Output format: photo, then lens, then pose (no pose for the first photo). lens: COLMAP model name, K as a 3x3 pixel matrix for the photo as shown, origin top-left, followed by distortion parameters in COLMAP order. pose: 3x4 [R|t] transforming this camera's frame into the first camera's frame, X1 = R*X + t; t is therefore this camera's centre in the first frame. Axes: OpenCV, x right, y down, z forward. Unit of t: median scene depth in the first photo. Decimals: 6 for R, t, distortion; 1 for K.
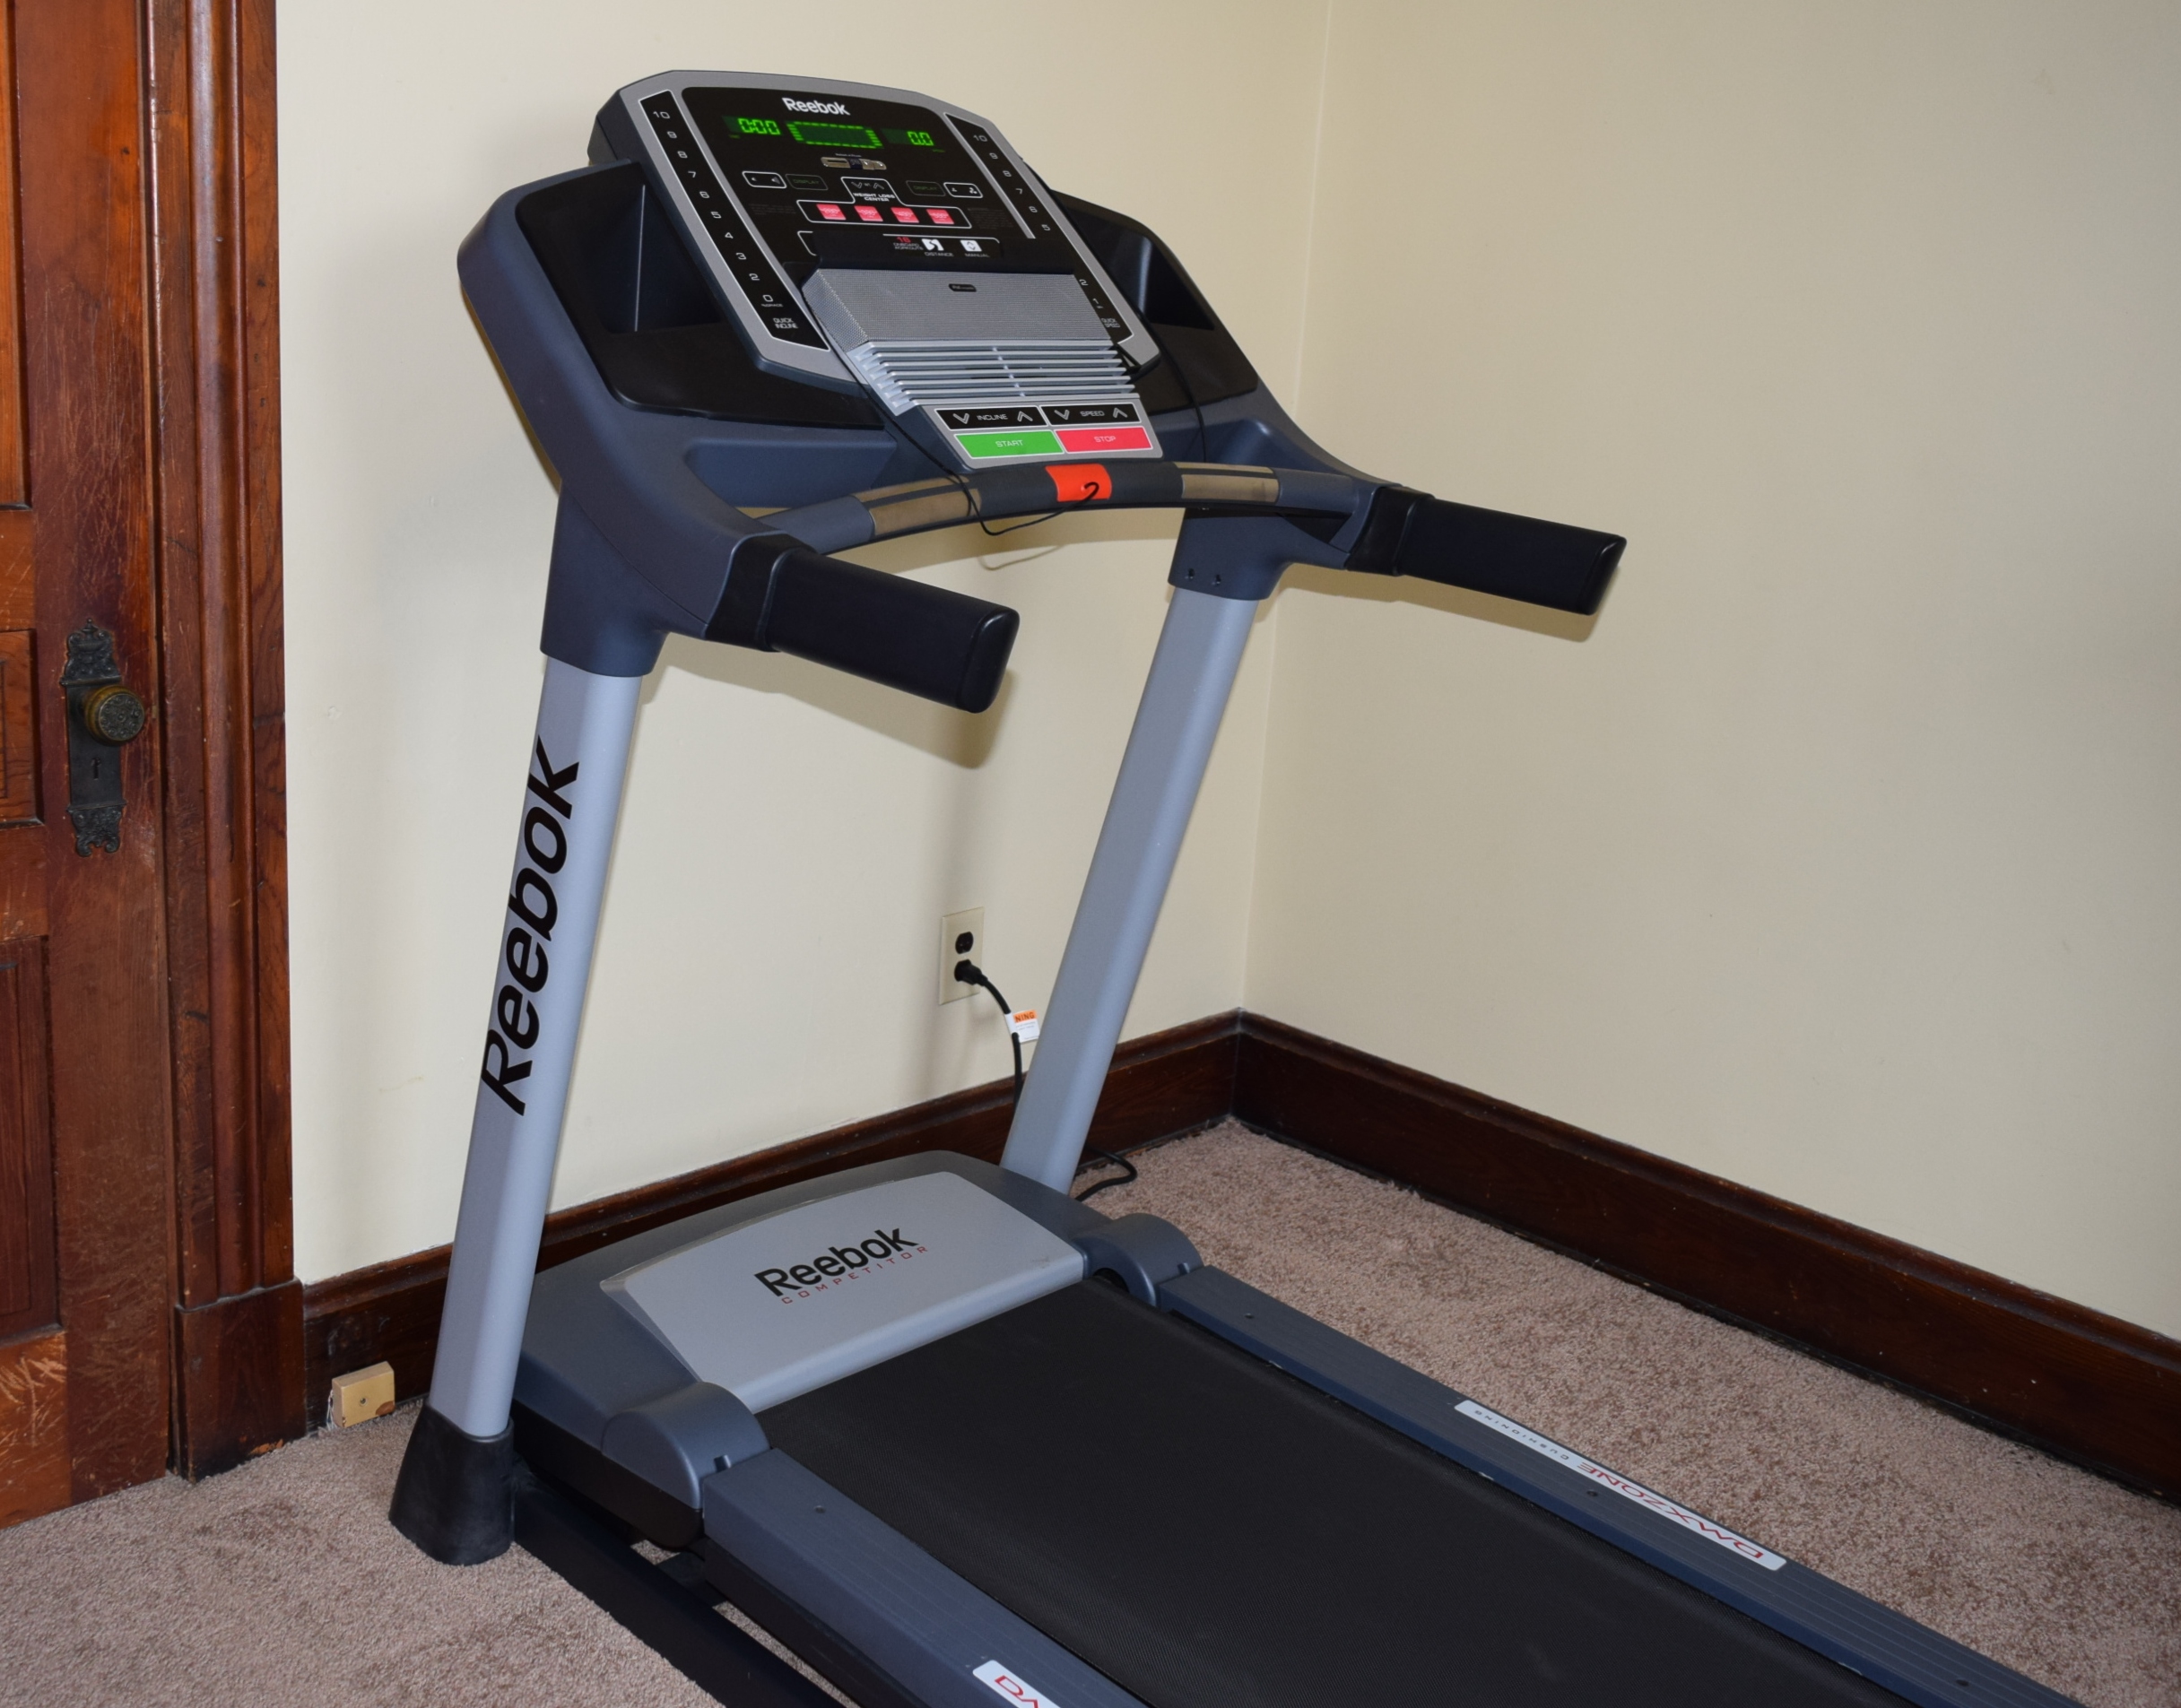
lens RADIAL K [[2262.0, 0, 859.6], [0, 2262.0, 813.0], [0, 0, 1]] dist [-0.043956, 0.022202]
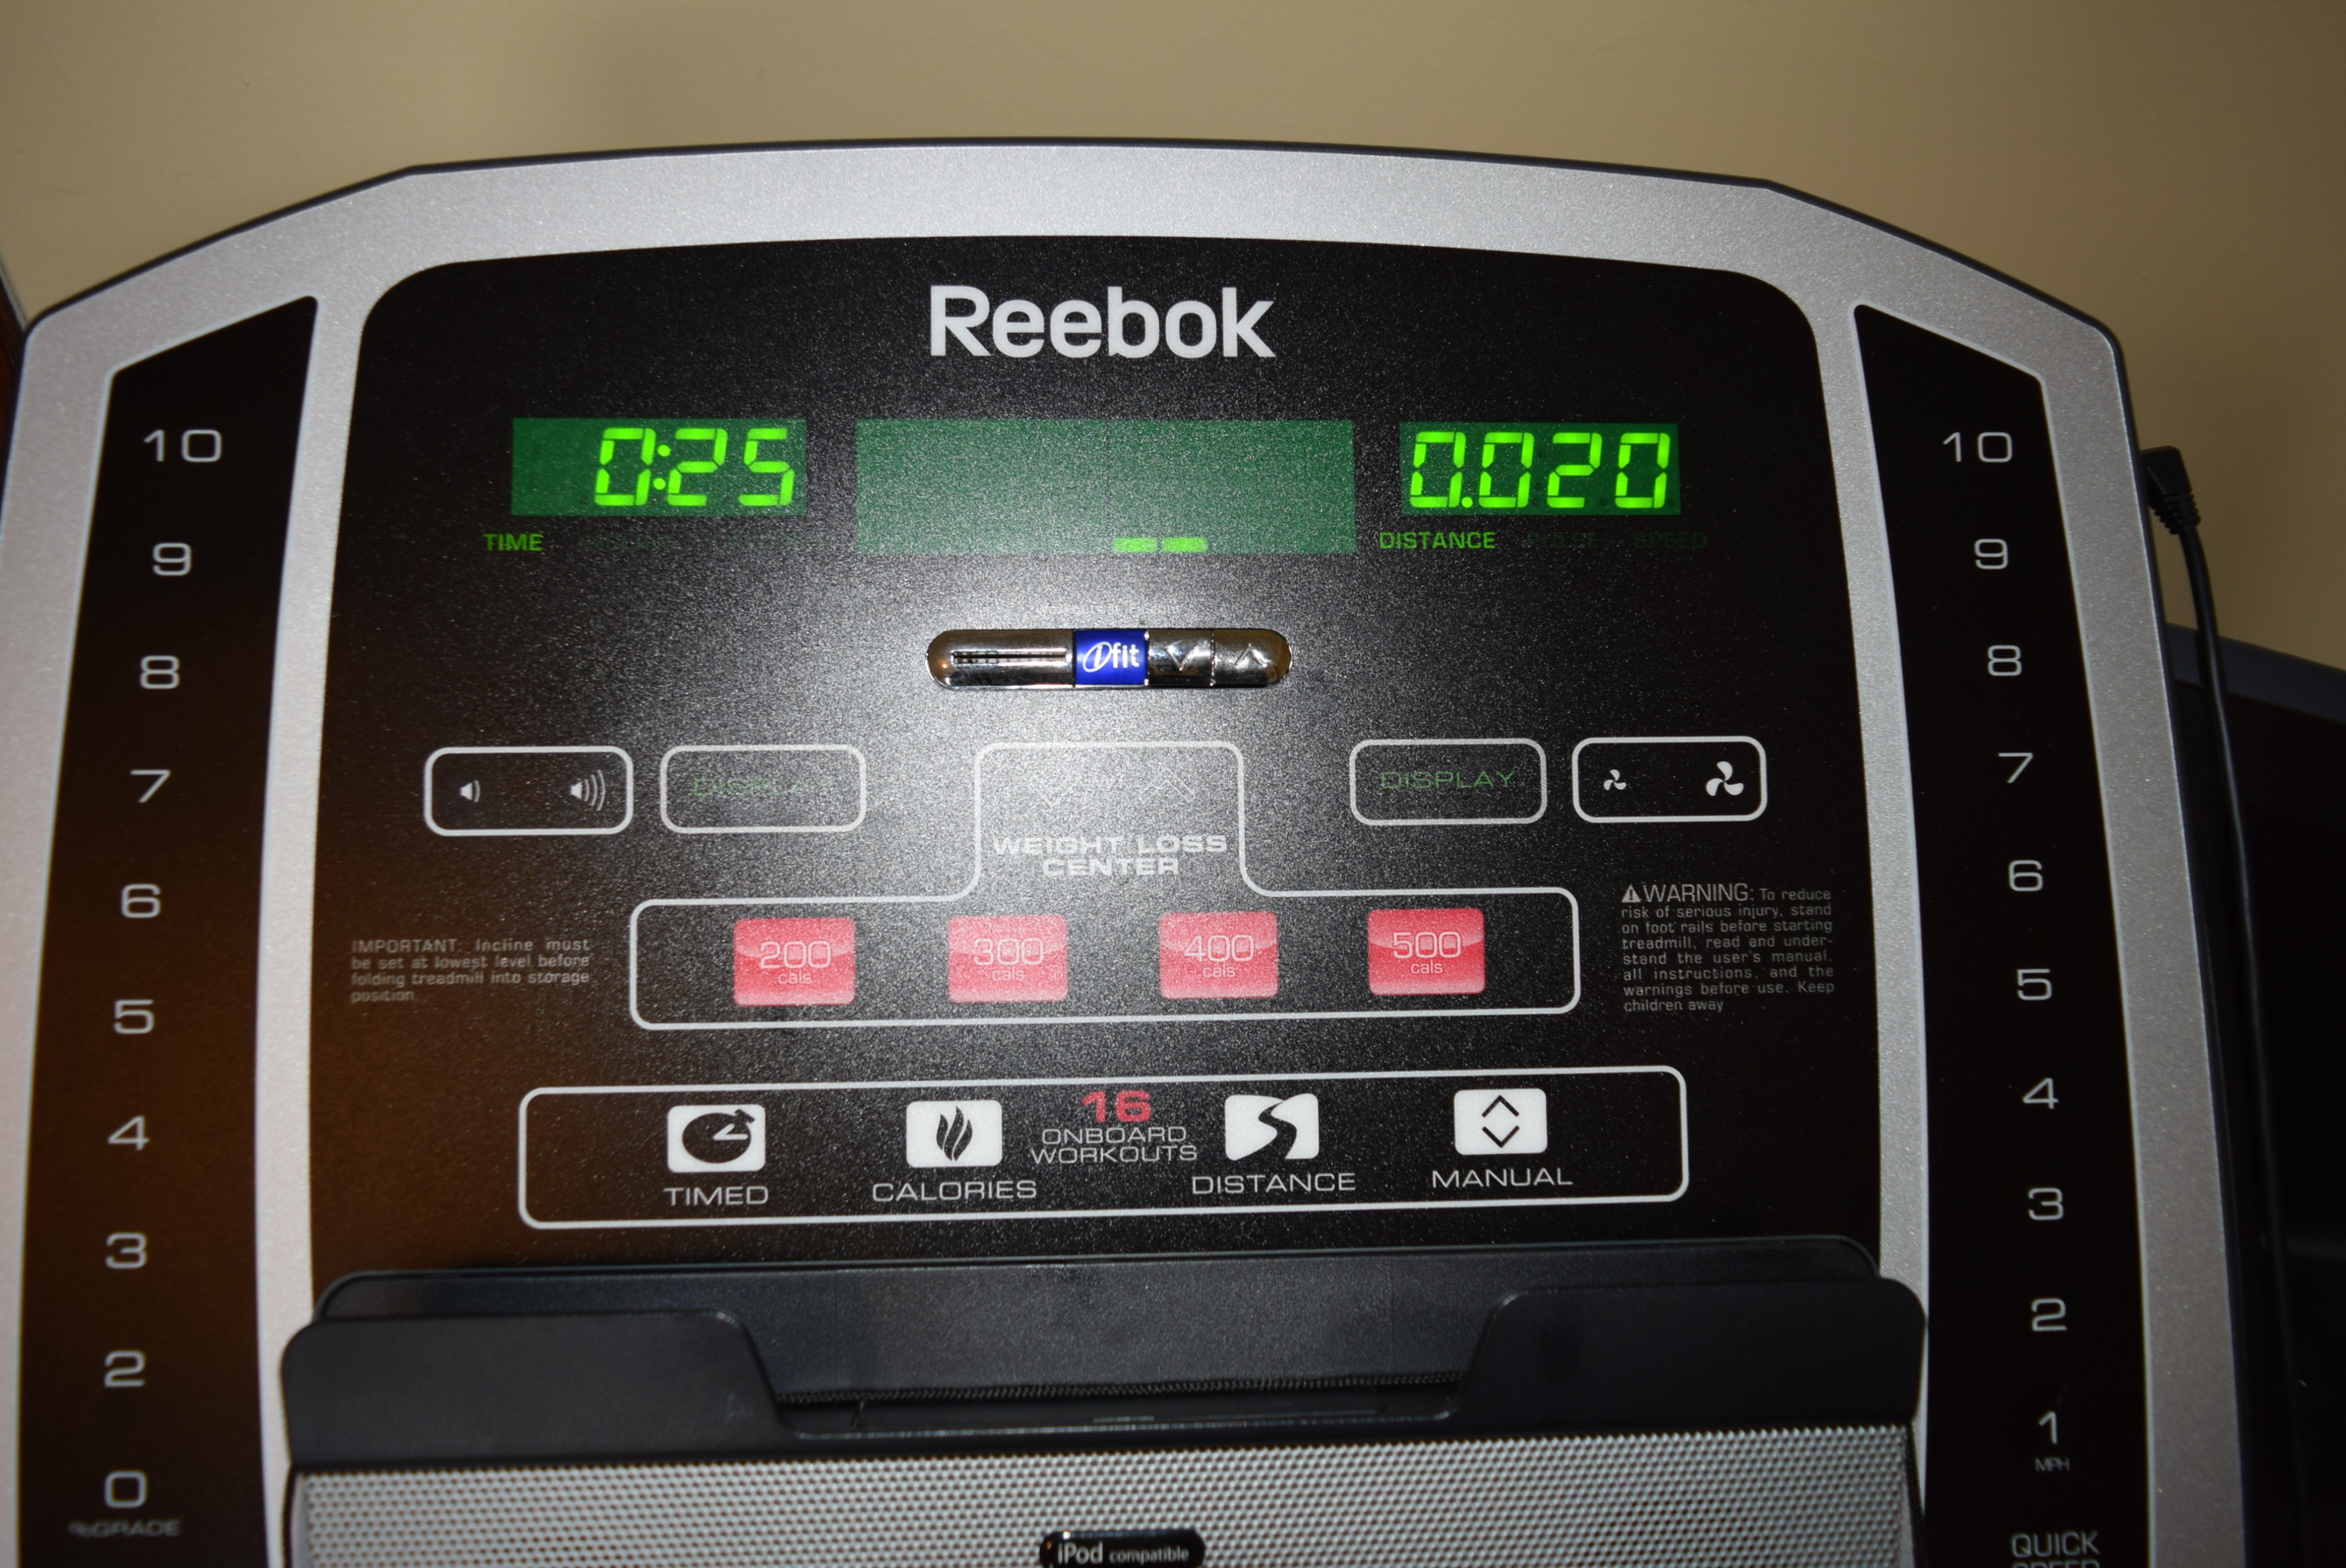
lens RADIAL K [[1825.3, 0, 1158.1], [0, 1825.3, 784.8], [0, 0, 1]] dist [-0.025097, 0.010566]
pose [[0.773140, 0.424432, -0.471288, 0.092435], [-0.166610, 0.852898, 0.494779, -0.354763], [0.611961, -0.304012, 0.730124, 0.820154]]
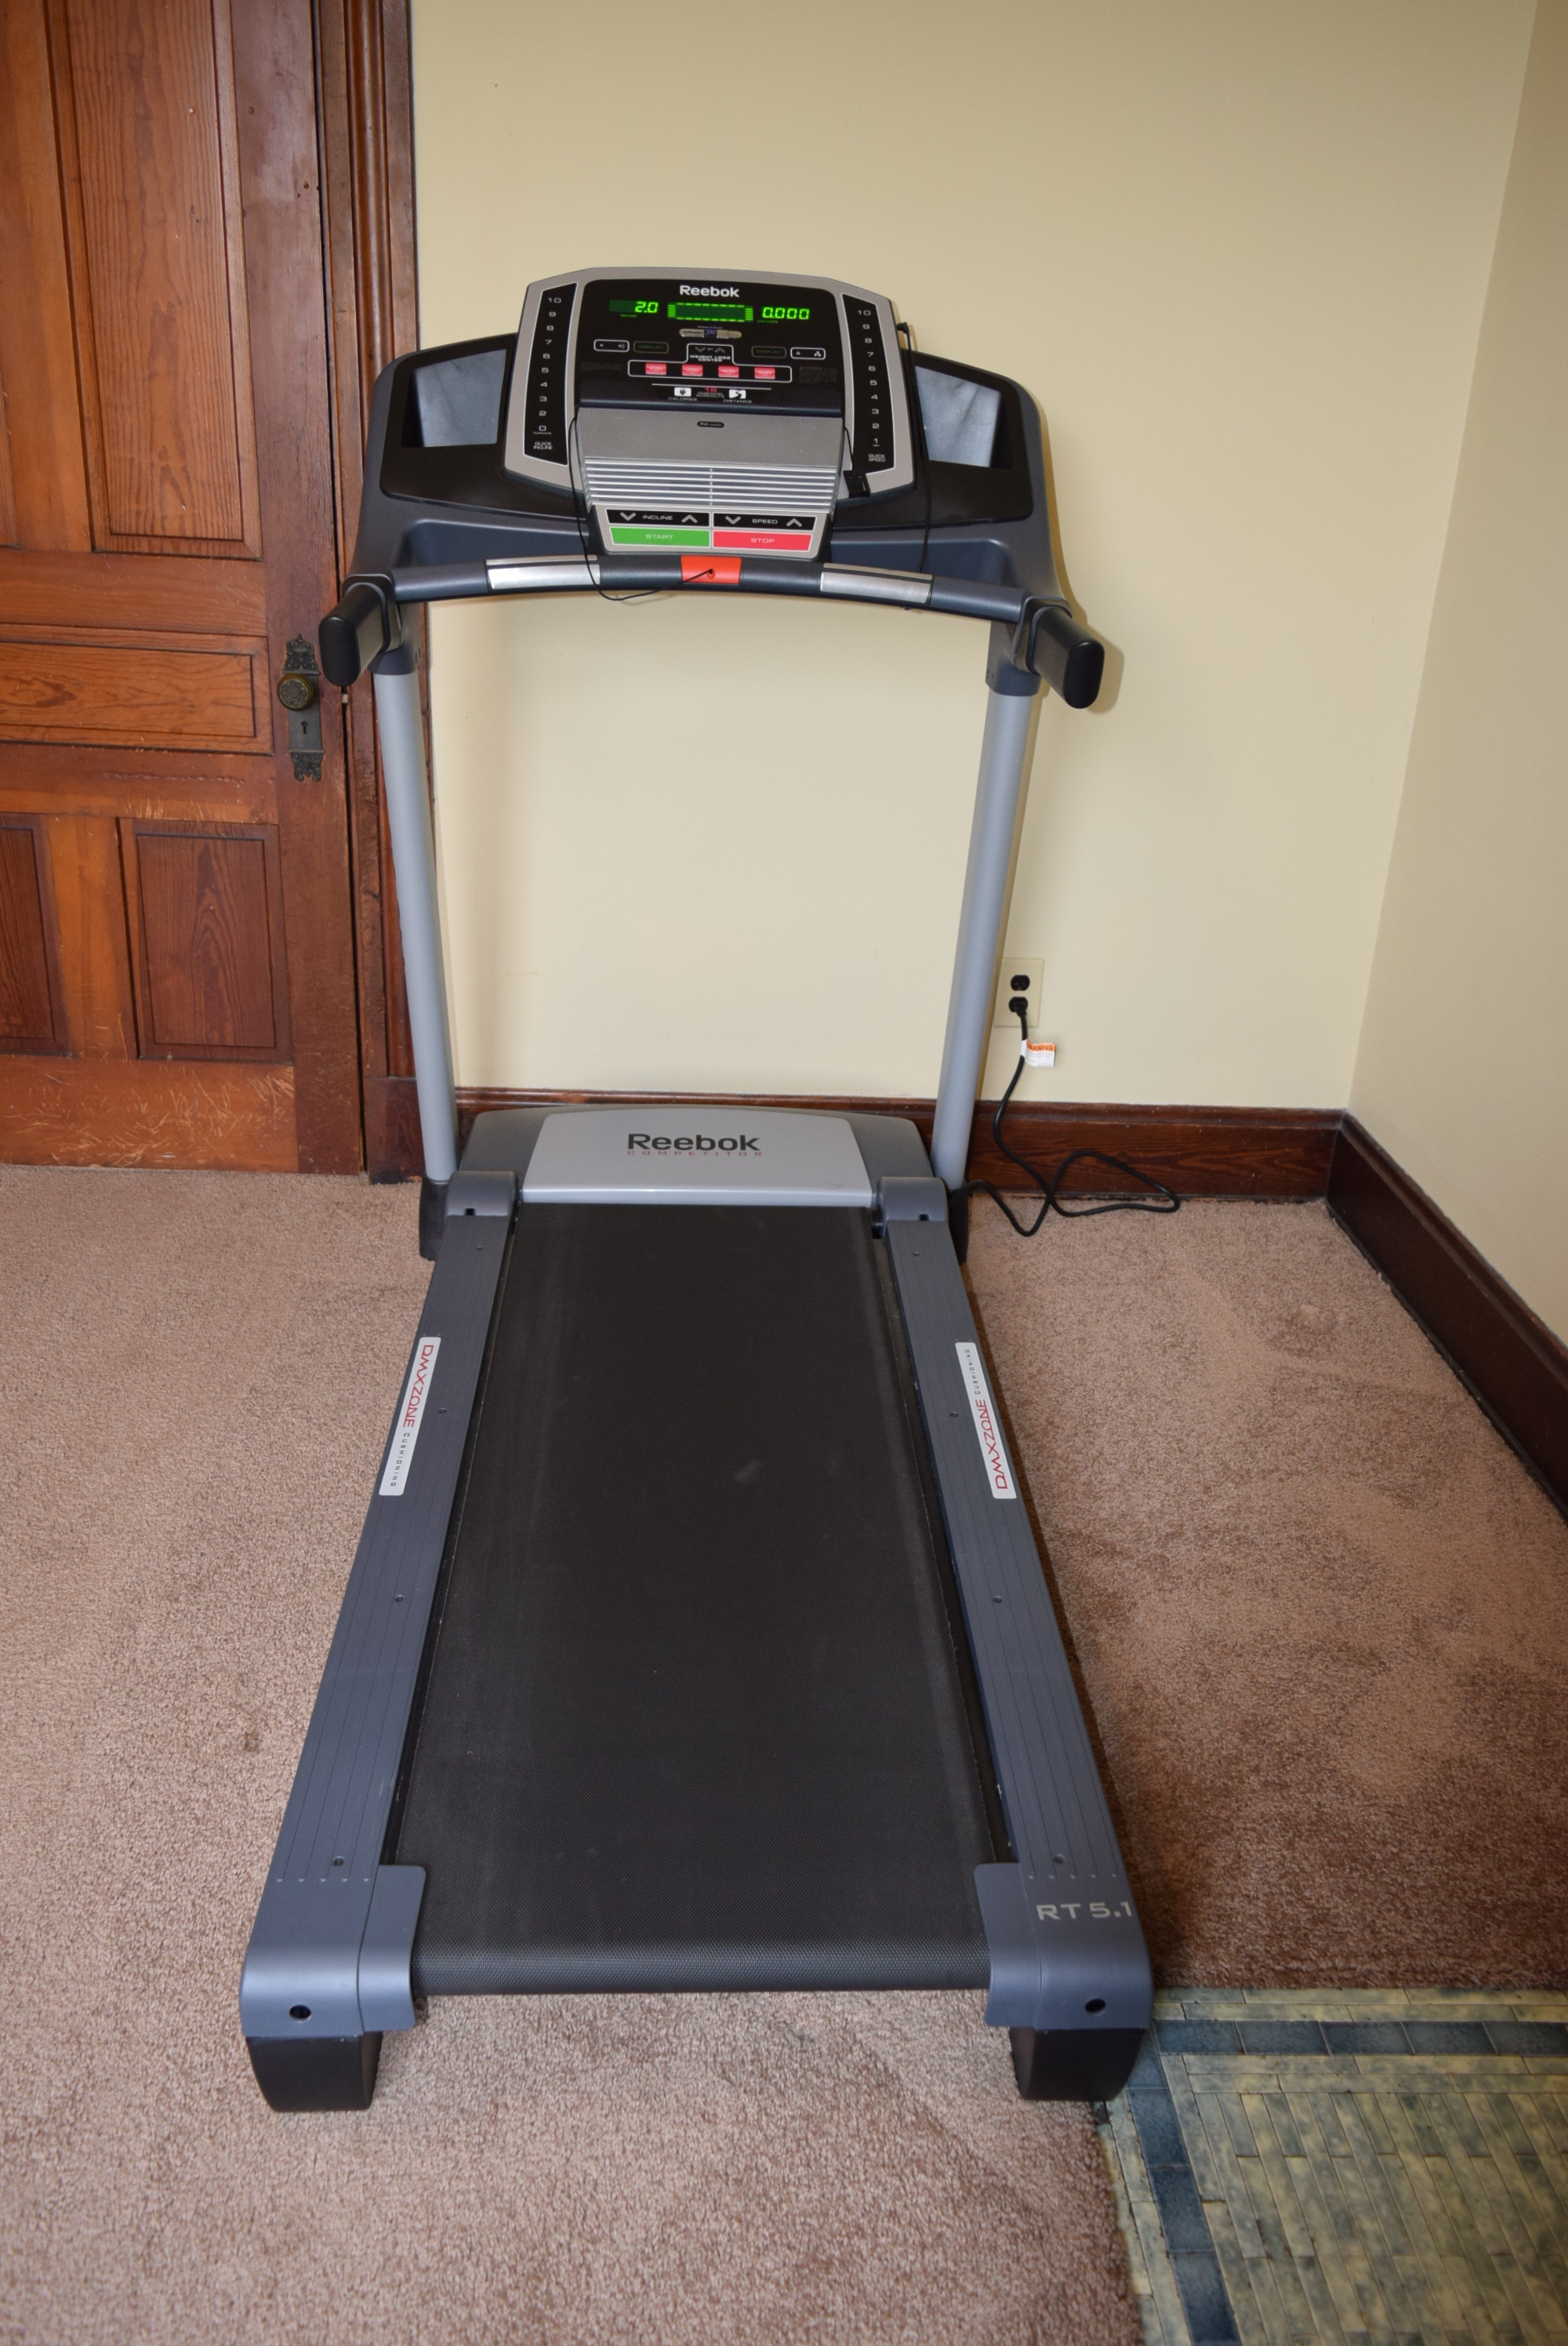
lens RADIAL K [[1825.3, 0, 790.0], [0, 1825.3, 1188.3], [0, 0, 1]] dist [-0.025097, 0.010566]
pose [[0.778499, 0.239890, -0.579993, 0.763475], [-0.166948, 0.969932, 0.177086, 0.011826], [0.605035, -0.041032, 0.795141, 0.123791]]
